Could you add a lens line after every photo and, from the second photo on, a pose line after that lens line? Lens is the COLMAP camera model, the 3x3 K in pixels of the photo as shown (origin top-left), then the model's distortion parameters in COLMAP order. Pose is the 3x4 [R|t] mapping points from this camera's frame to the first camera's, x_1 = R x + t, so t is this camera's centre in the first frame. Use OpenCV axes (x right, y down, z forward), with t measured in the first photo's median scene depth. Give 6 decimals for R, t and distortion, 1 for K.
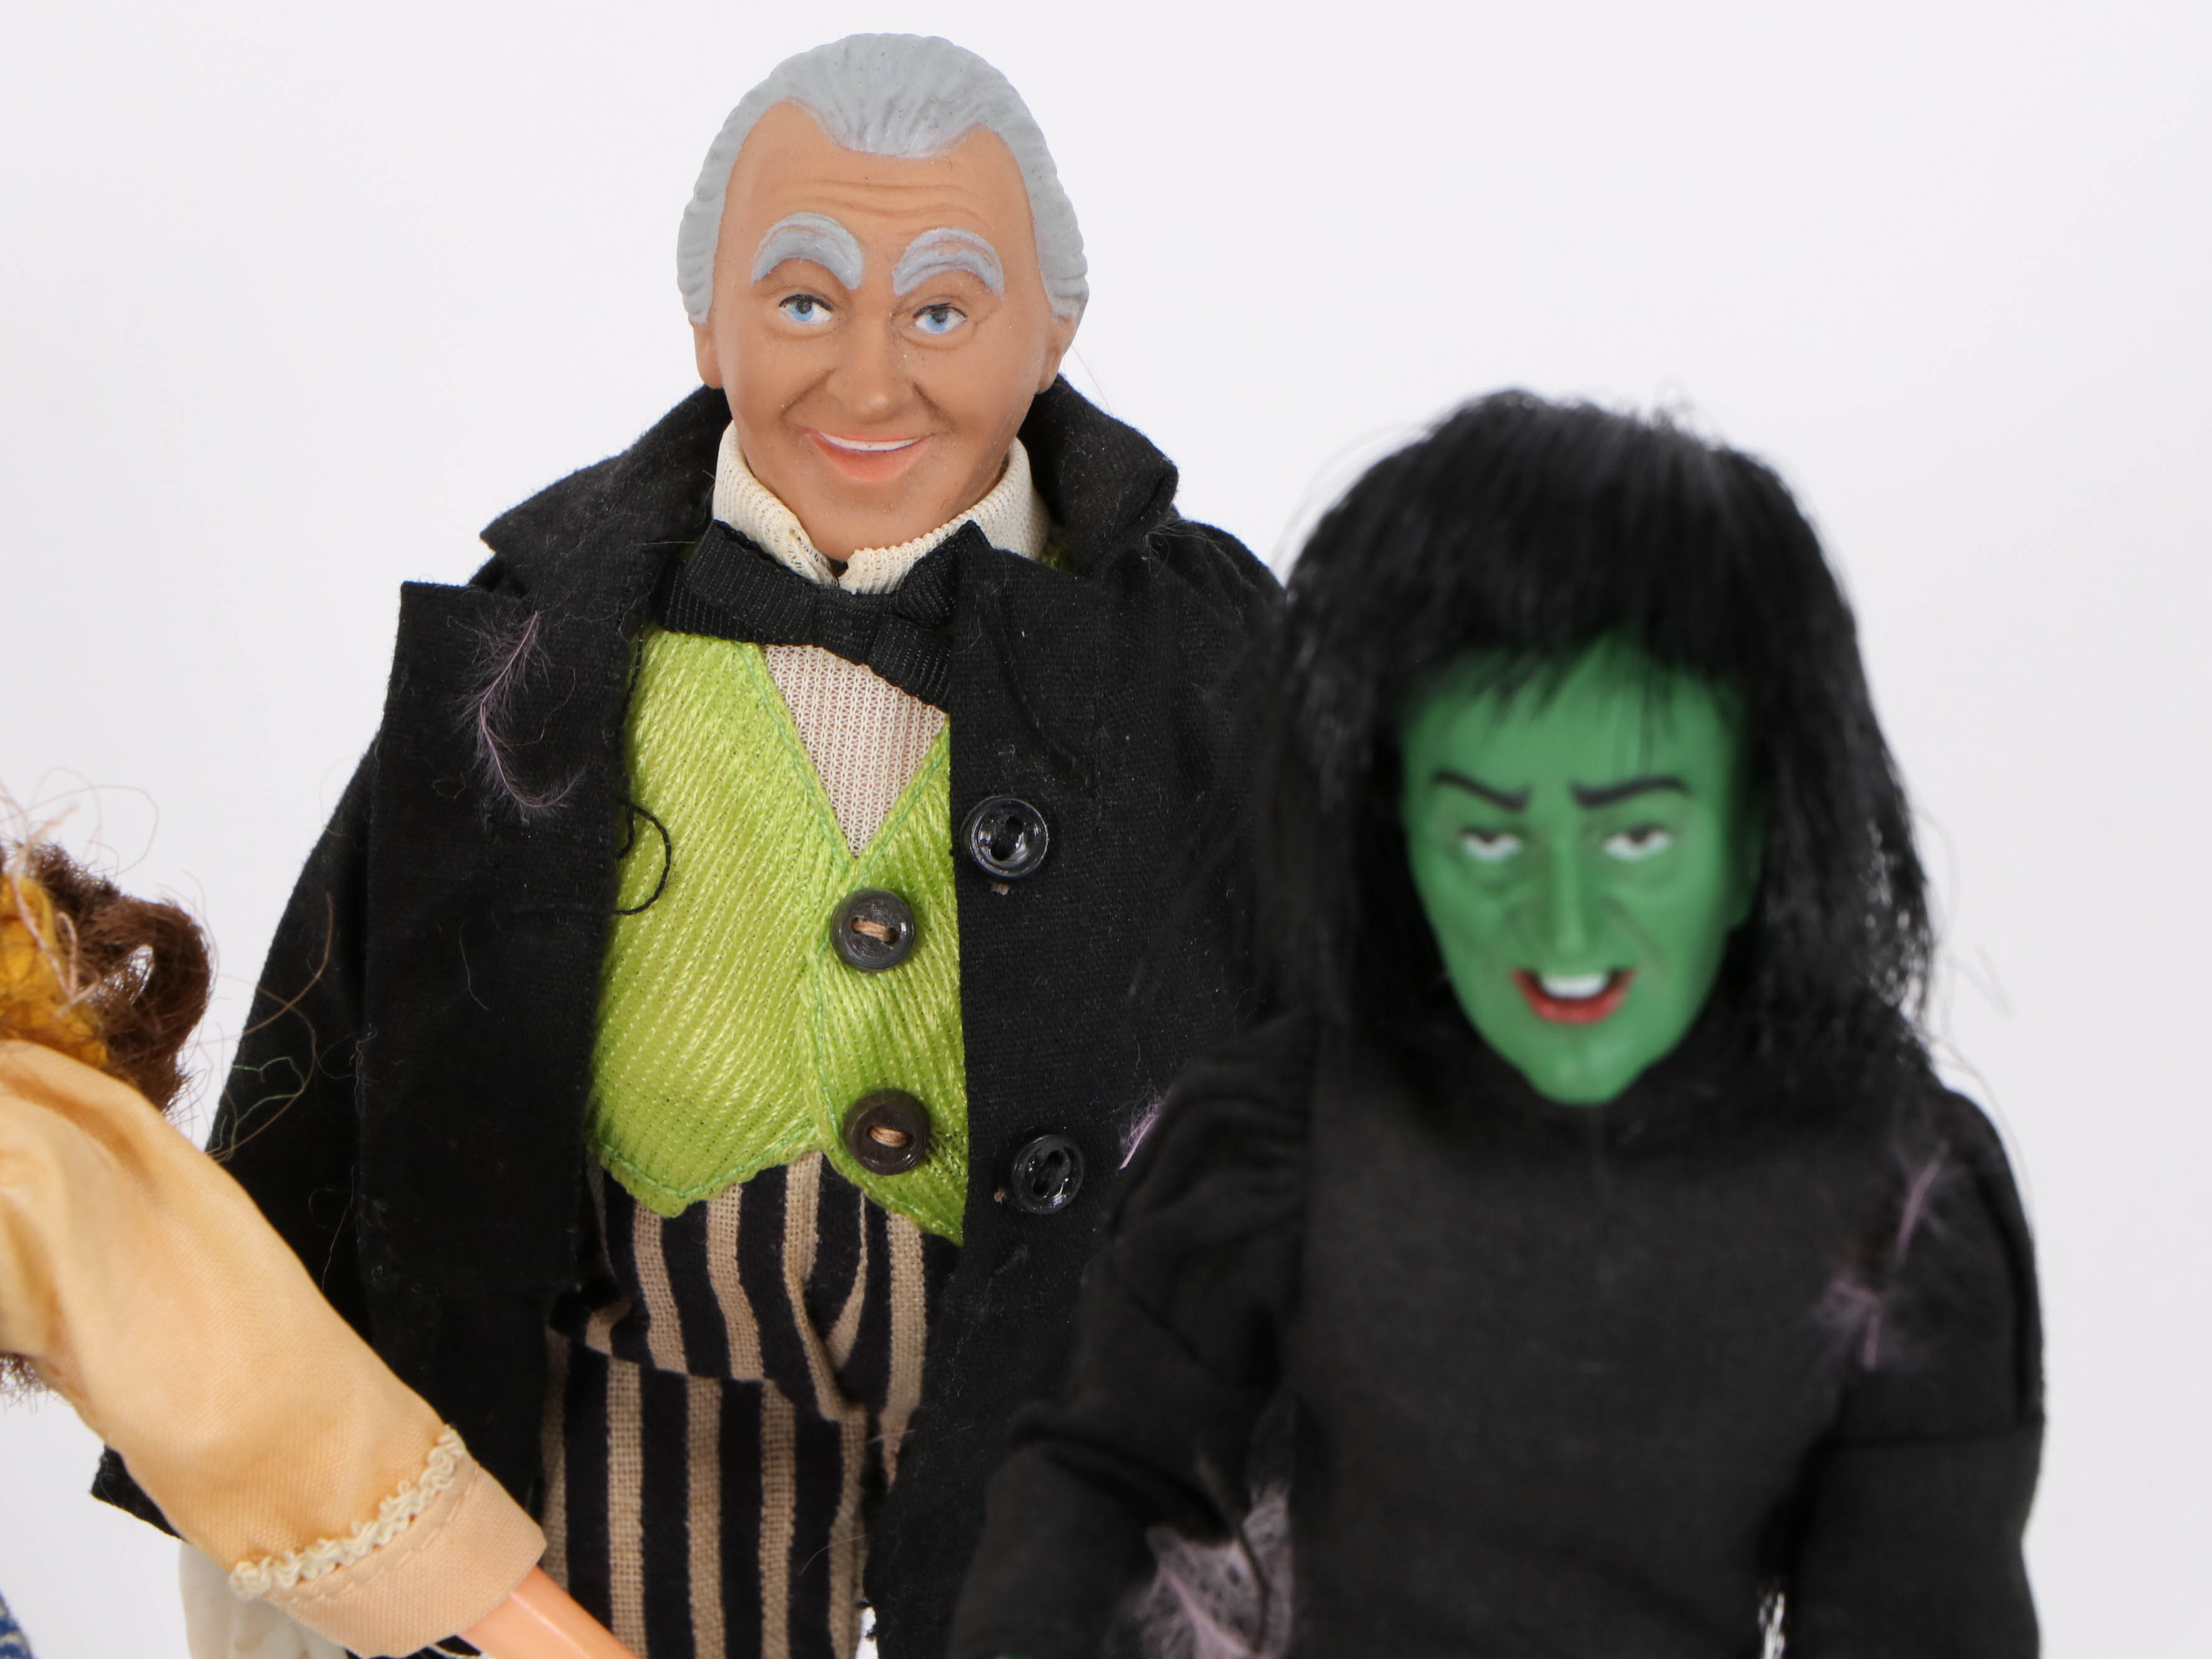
lens RADIAL K [[13431.3, 0, 1106.0], [0, 13431.3, 829.5], [0, 0, 1]] dist [-0.086686, 3.228120]
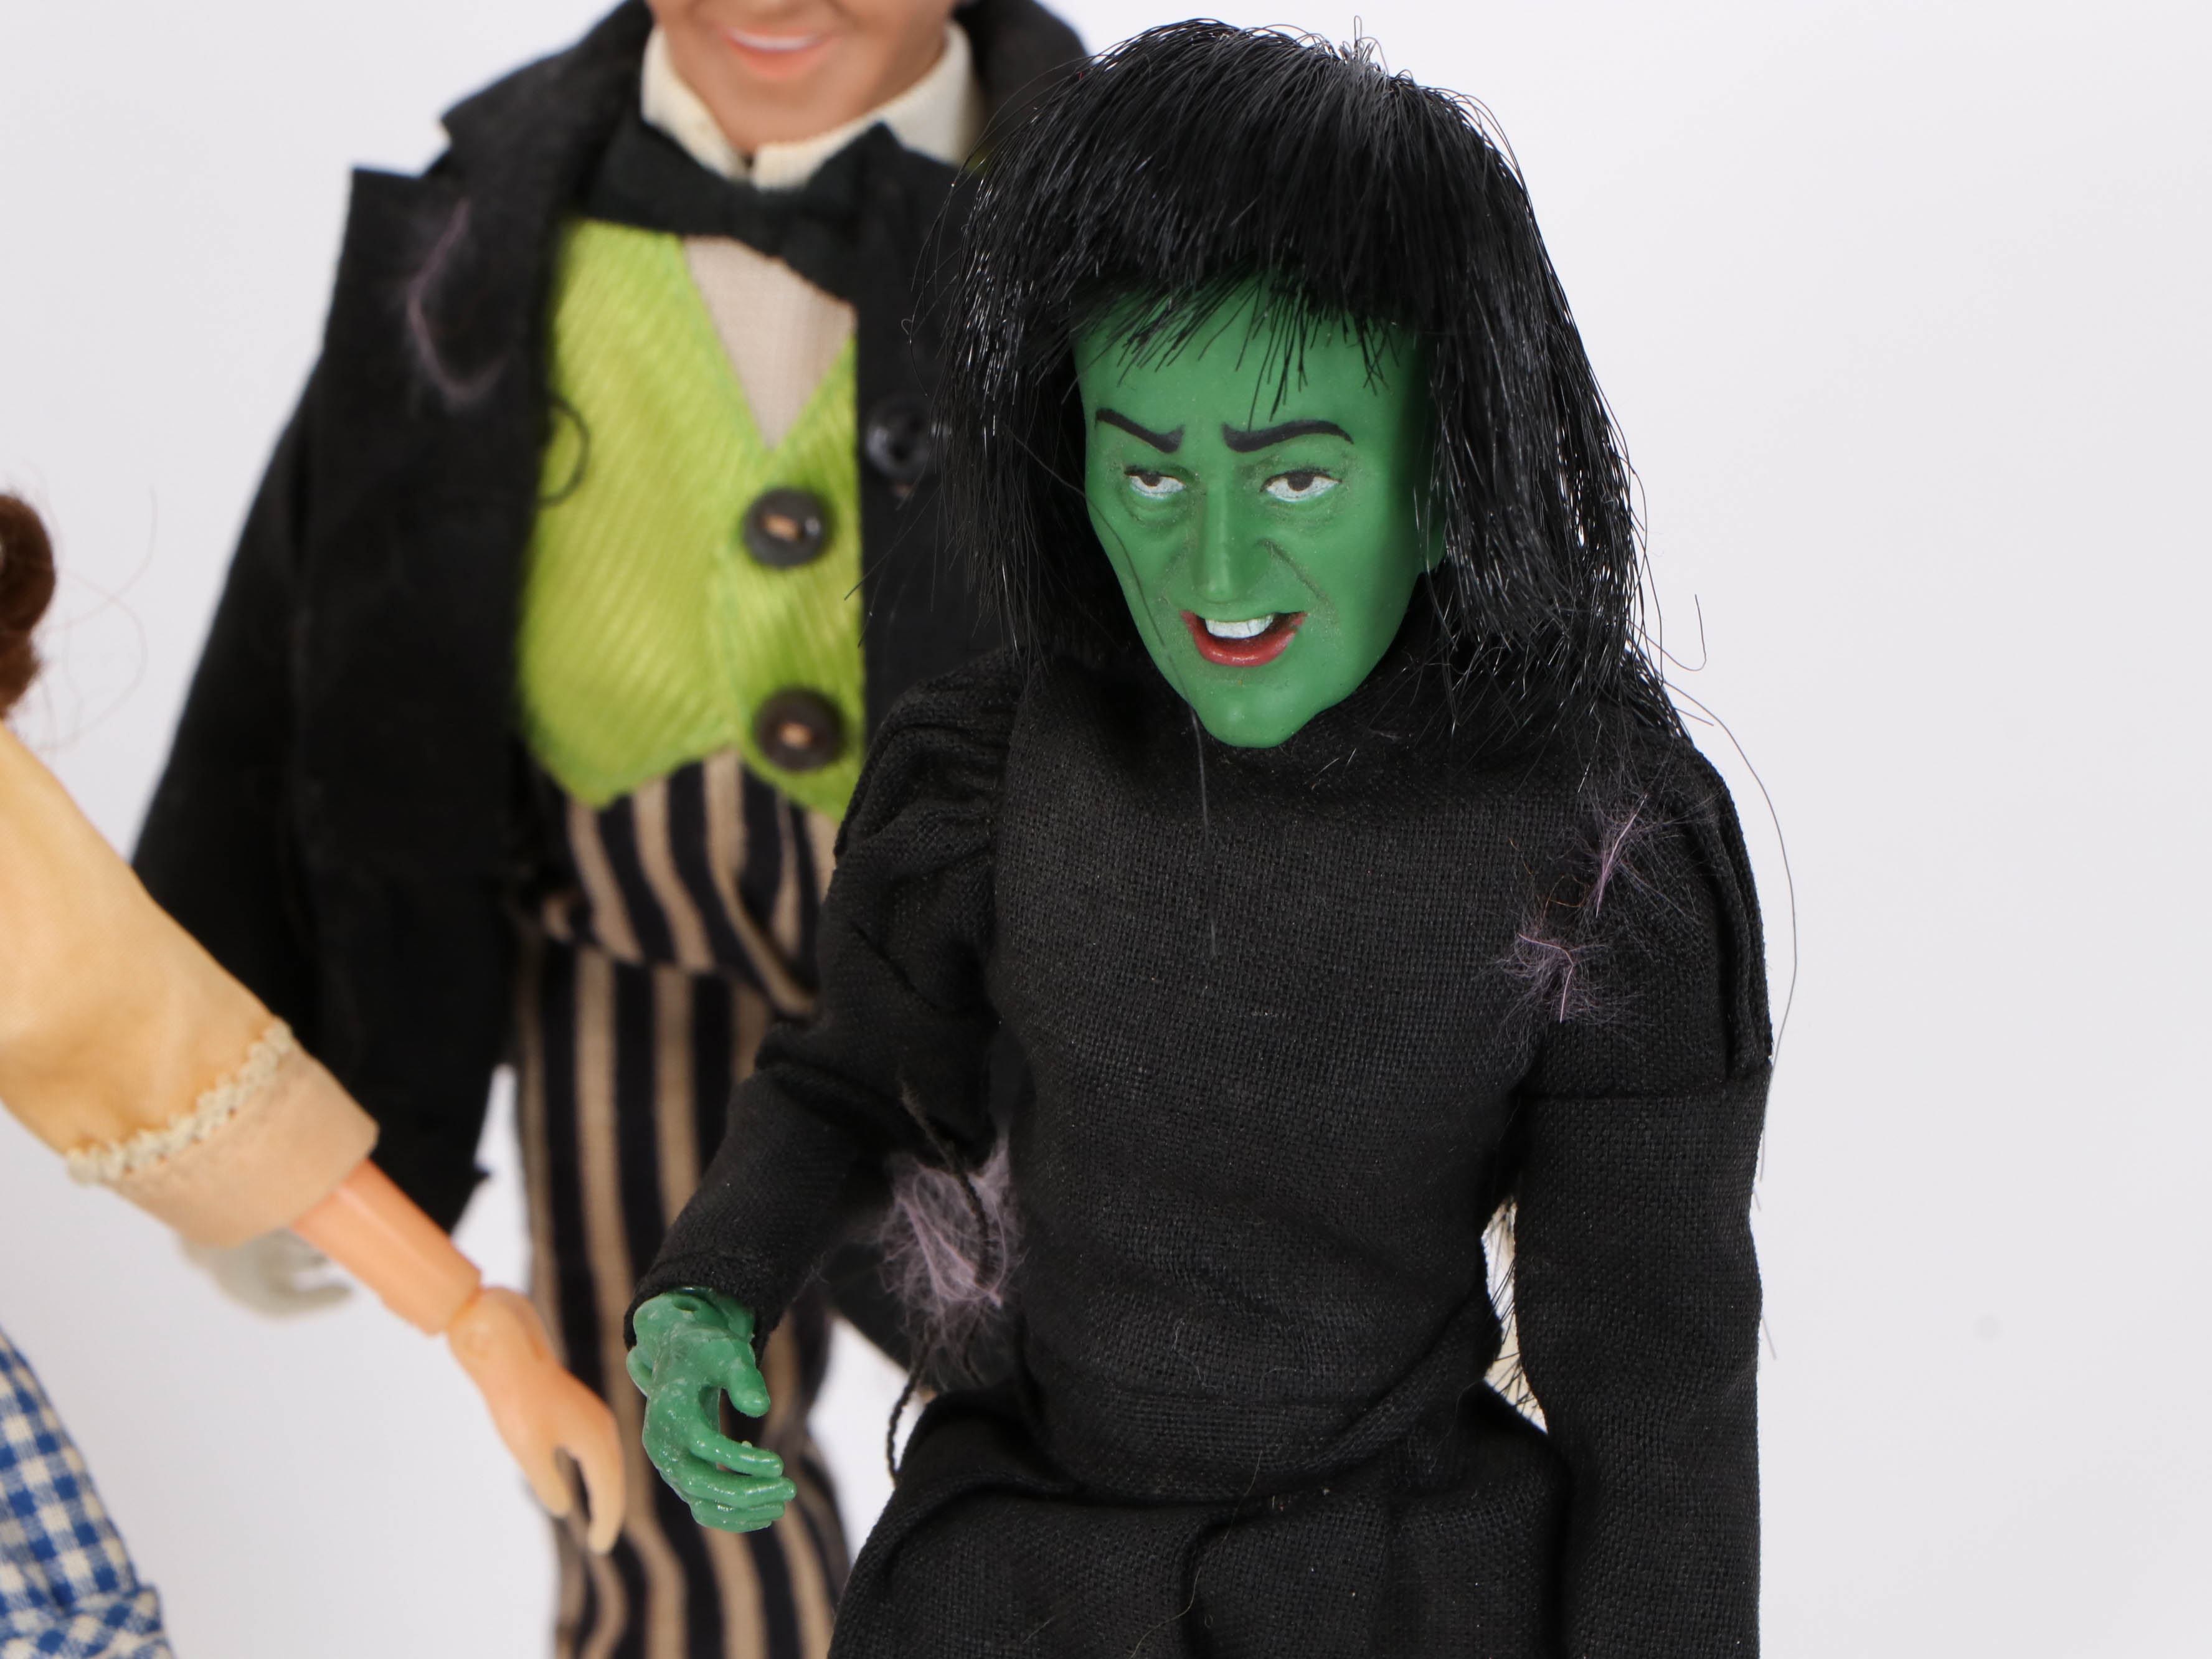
lens RADIAL K [[13431.3, 0, 1106.0], [0, 13431.3, 829.5], [0, 0, 1]] dist [-0.086686, 3.228120]
pose [[0.990411, 0.029104, -0.135053, 0.142503], [-0.022801, 0.998588, 0.047978, -0.018638], [0.136258, -0.044439, 0.989676, 0.017981]]
